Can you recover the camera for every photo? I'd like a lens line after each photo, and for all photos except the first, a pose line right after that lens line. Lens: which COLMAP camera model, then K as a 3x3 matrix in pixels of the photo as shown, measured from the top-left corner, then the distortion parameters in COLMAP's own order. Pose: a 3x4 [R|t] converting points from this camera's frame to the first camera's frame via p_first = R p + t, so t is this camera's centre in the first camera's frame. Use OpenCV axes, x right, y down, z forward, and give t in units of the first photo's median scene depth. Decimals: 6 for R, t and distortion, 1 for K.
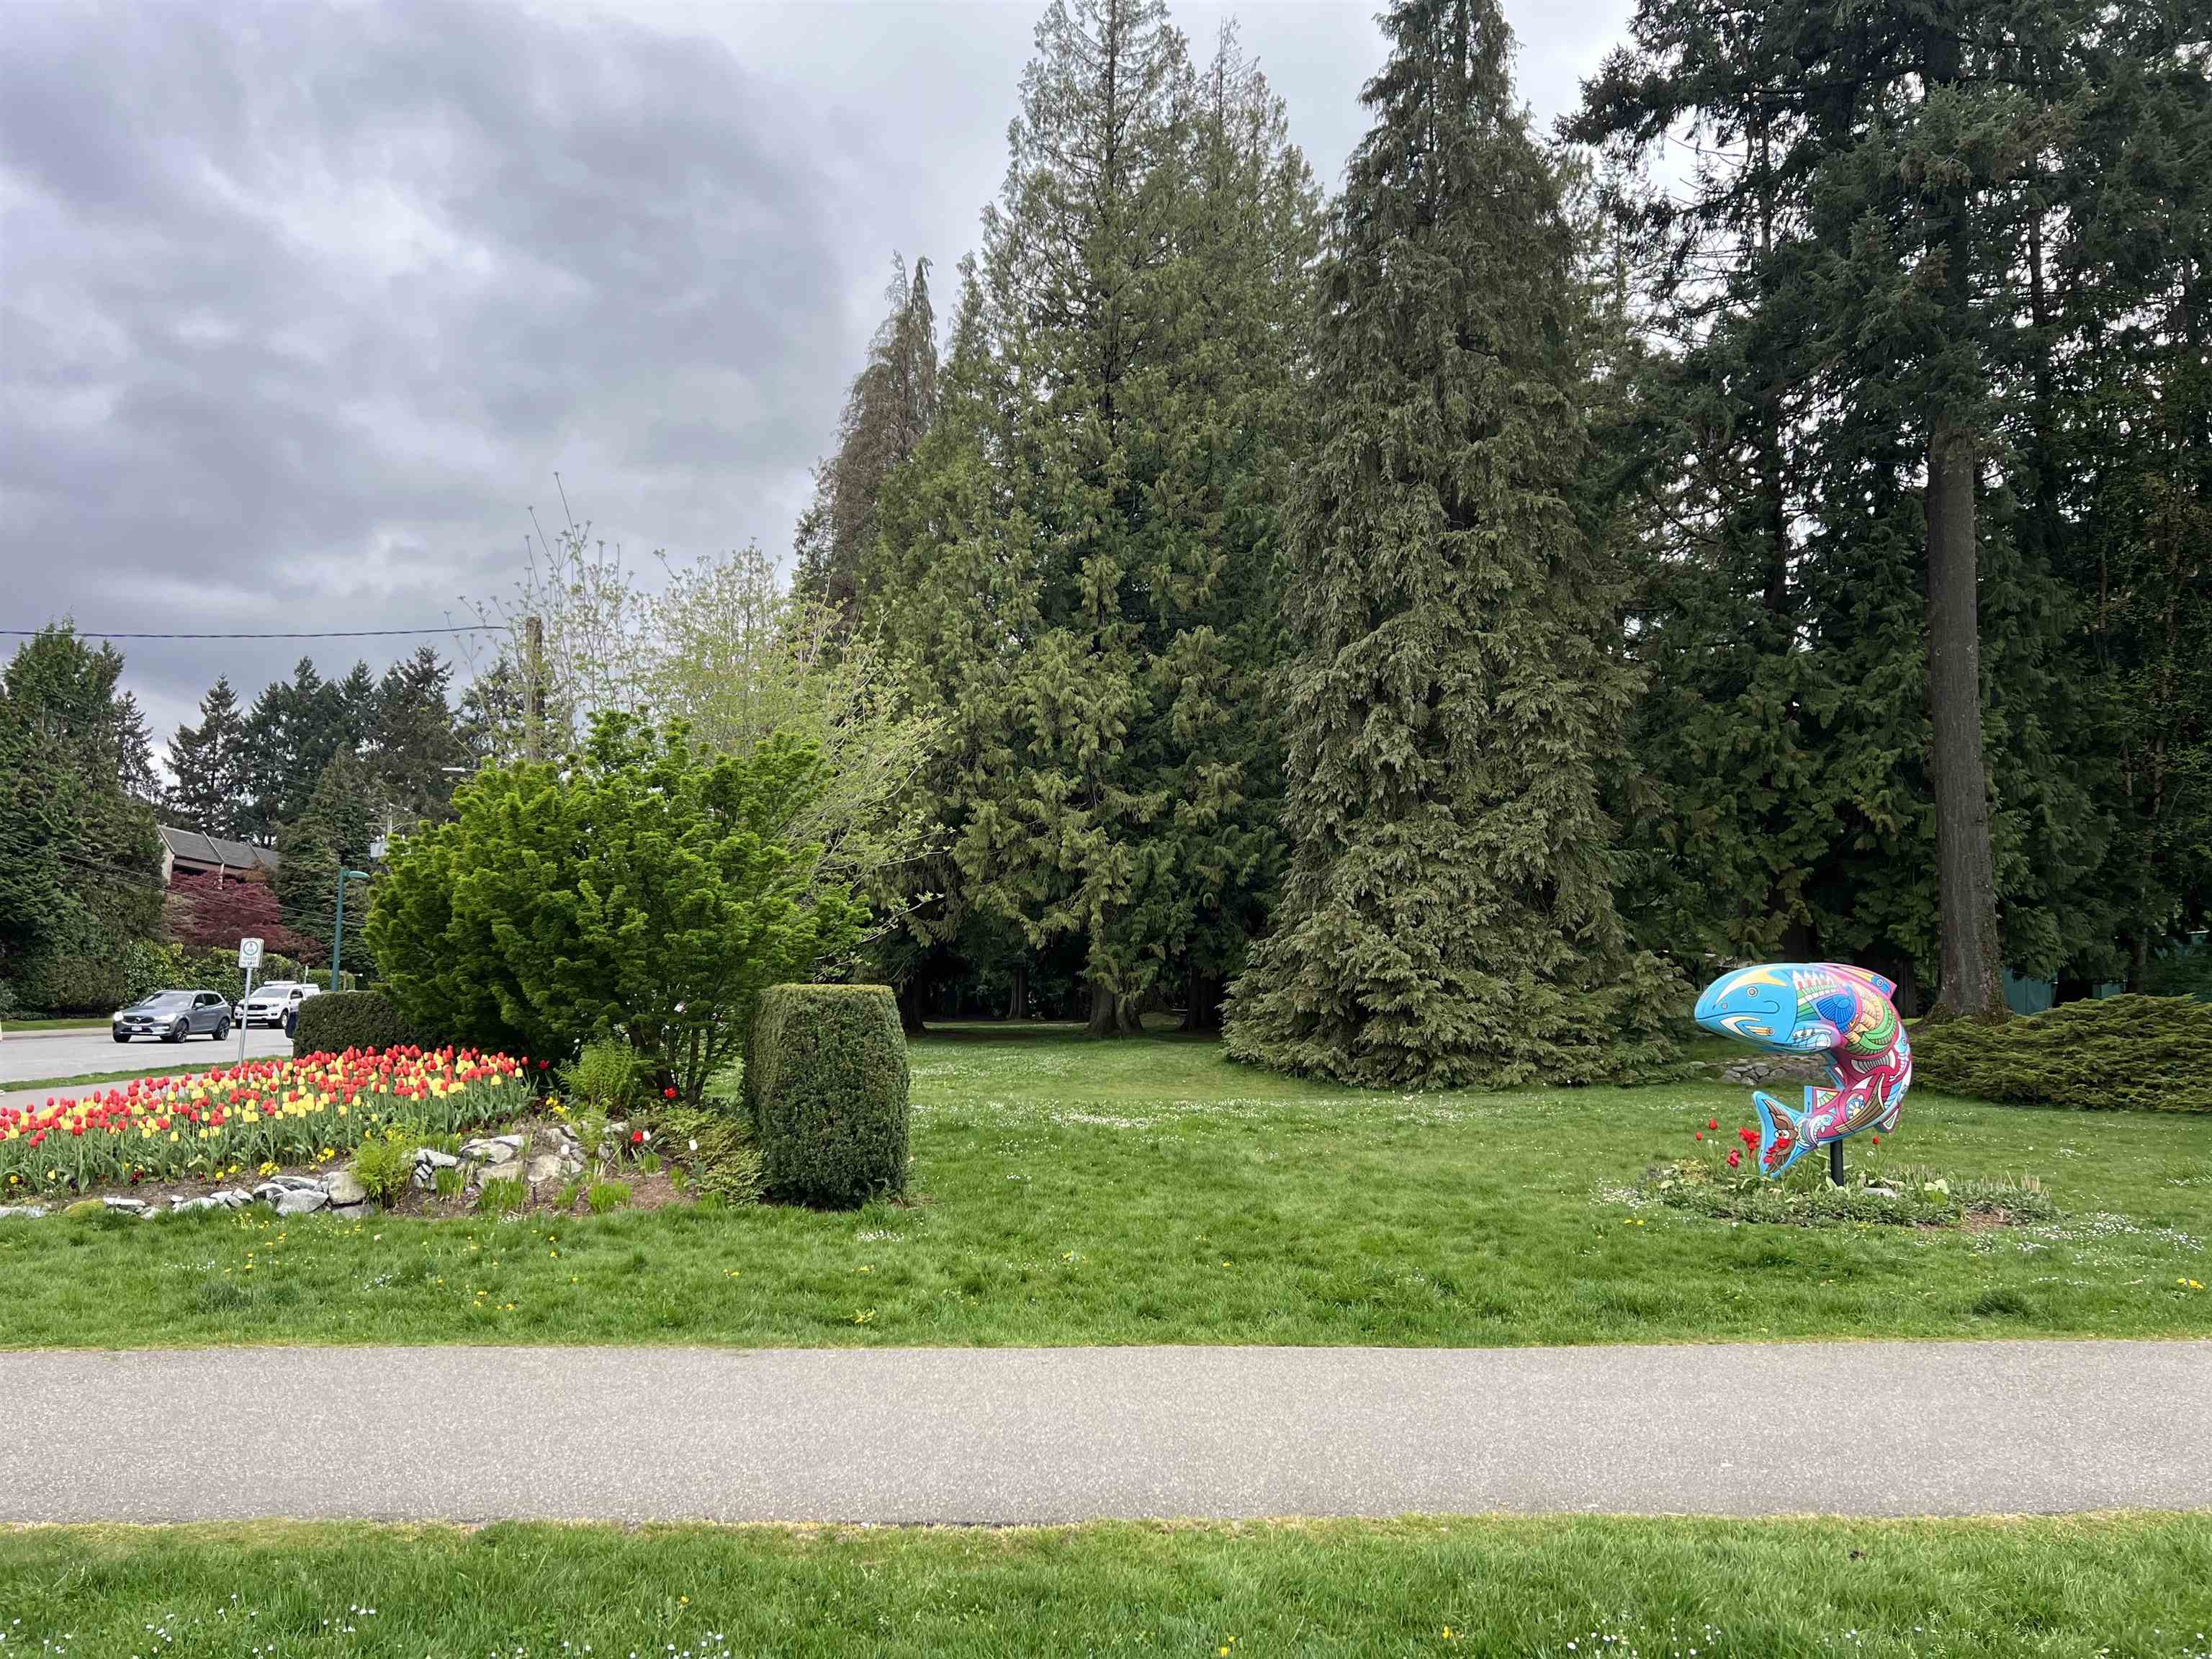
lens RADIAL K [[1580.2, 0, 1106.0], [0, 1580.2, 829.5], [0, 0, 1]] dist [-0.002719, -0.002210]
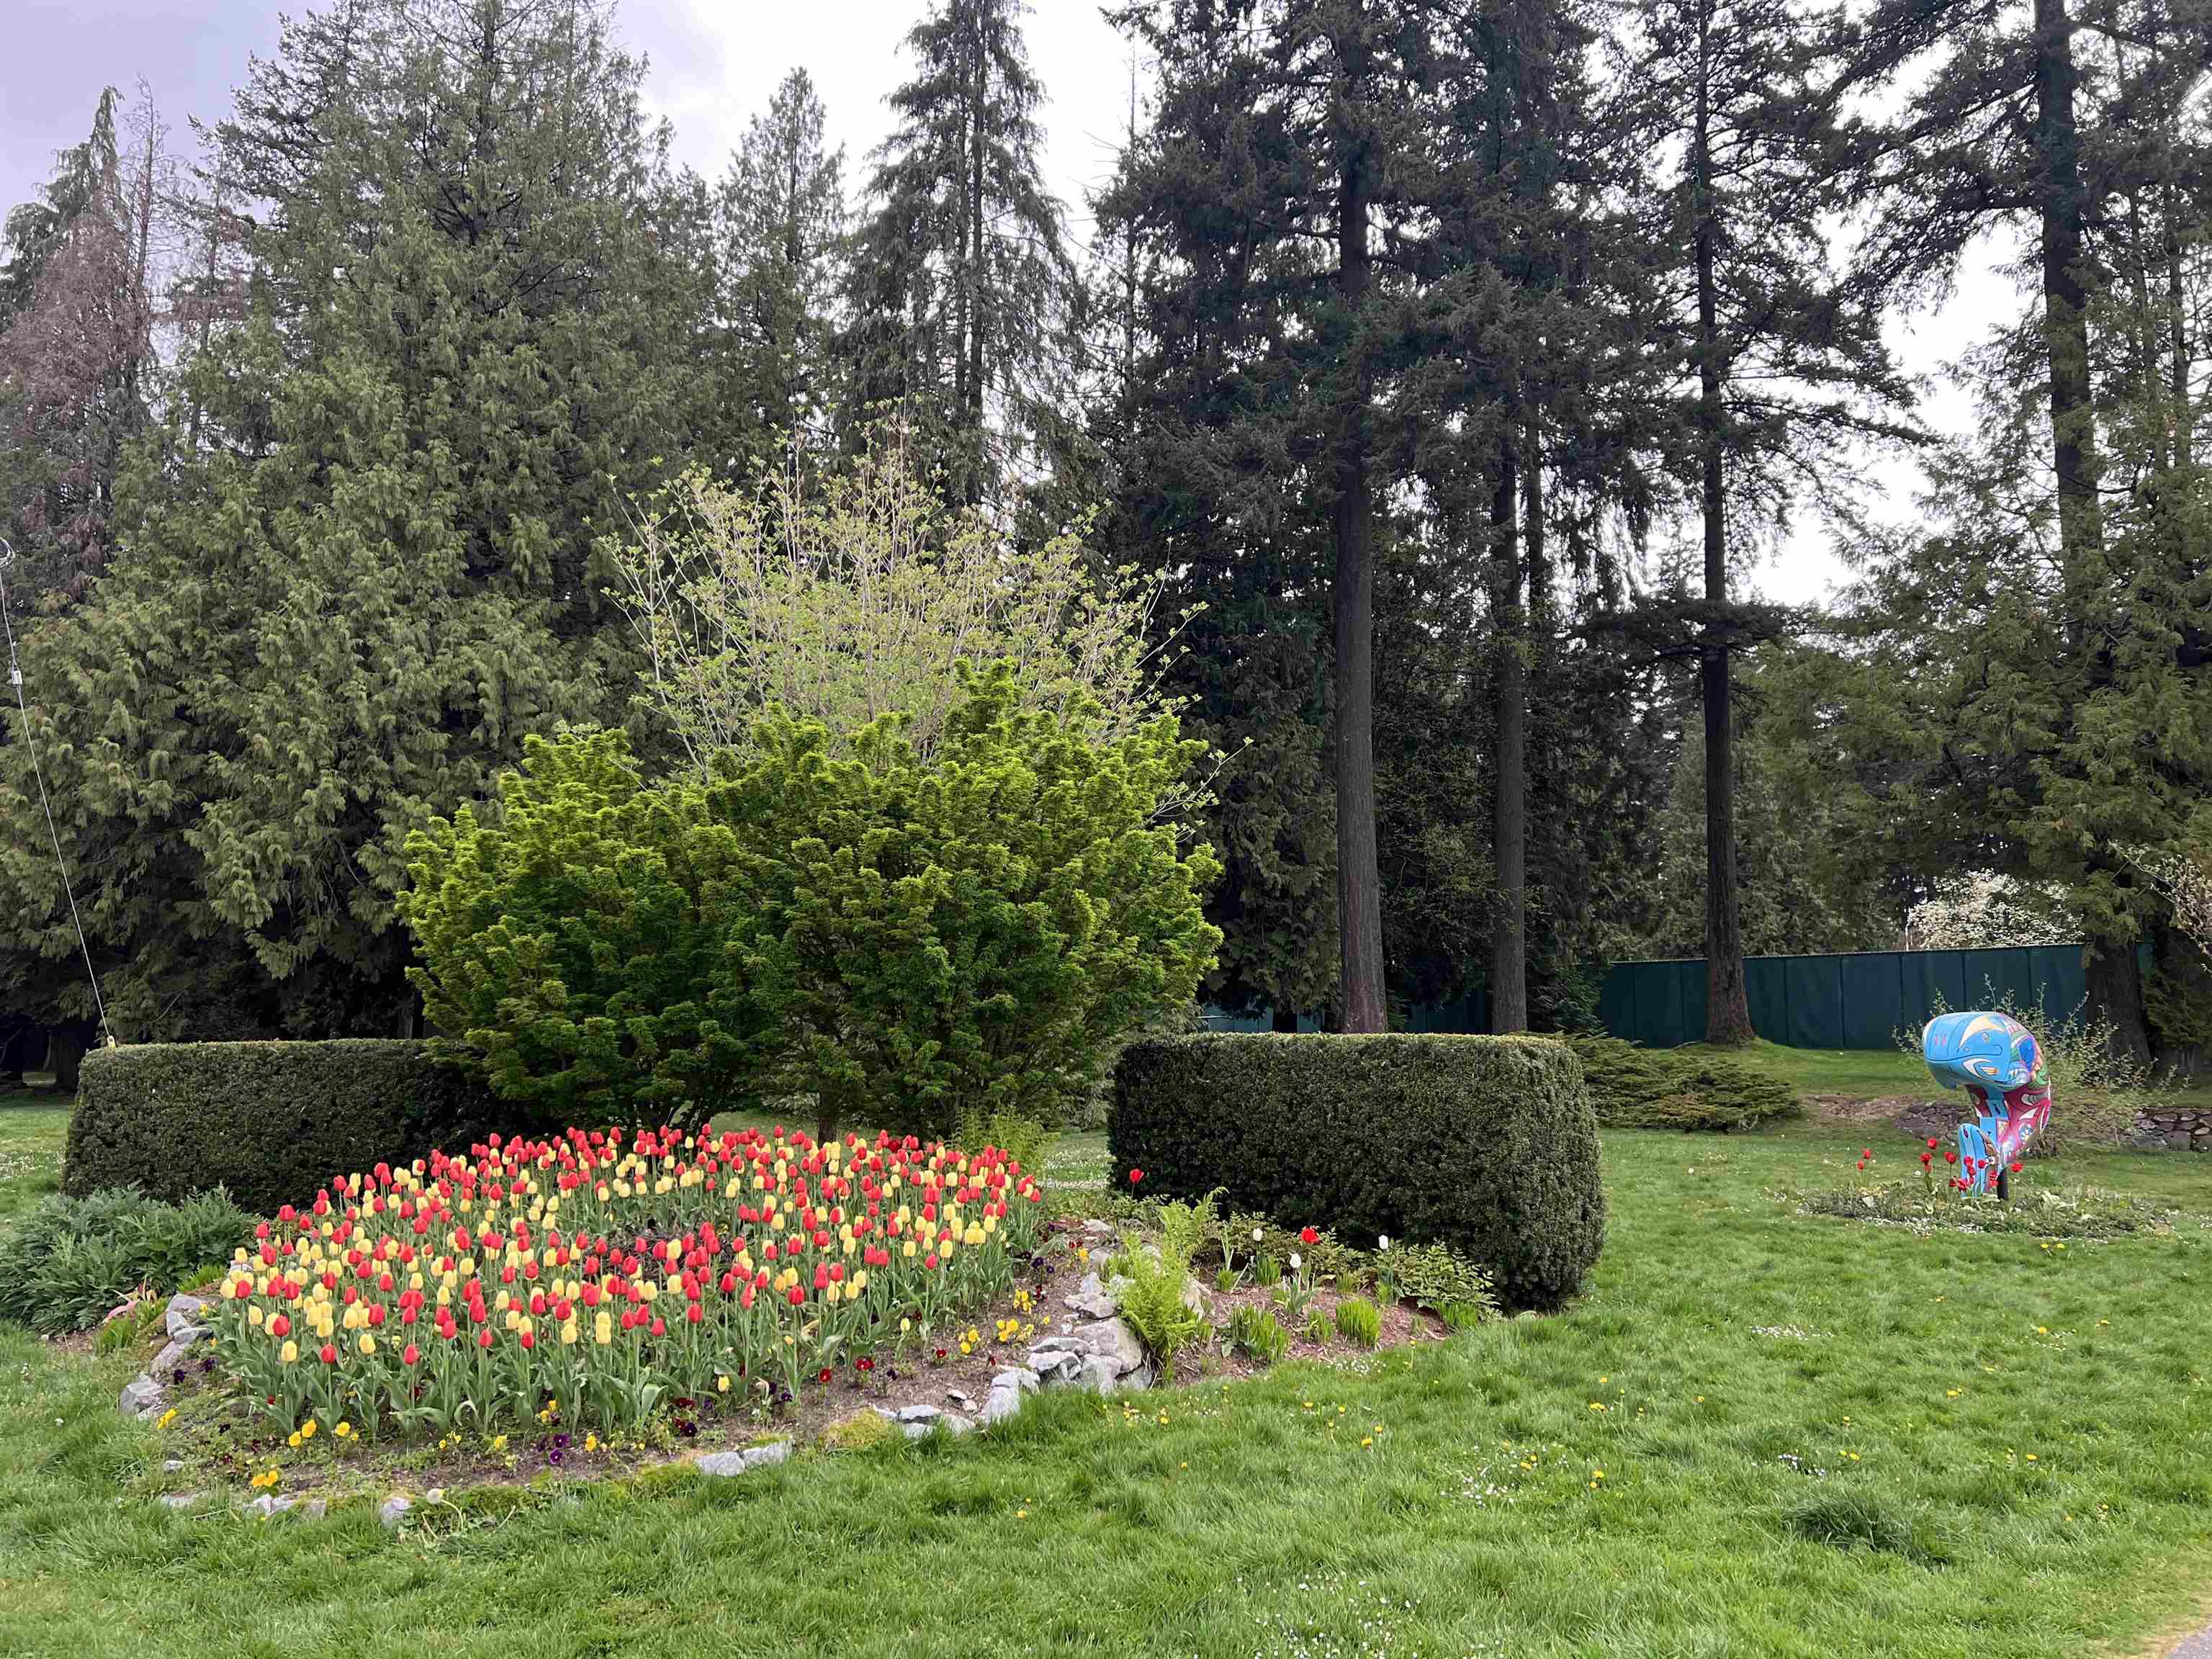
lens RADIAL K [[1580.2, 0, 1106.0], [0, 1580.2, 829.5], [0, 0, 1]] dist [-0.002719, -0.002210]
pose [[0.807144, 0.071299, 0.586033, -0.258586], [-0.058316, 0.997454, -0.041035, 0.011606], [-0.587467, -0.001054, 0.809247, 0.143481]]
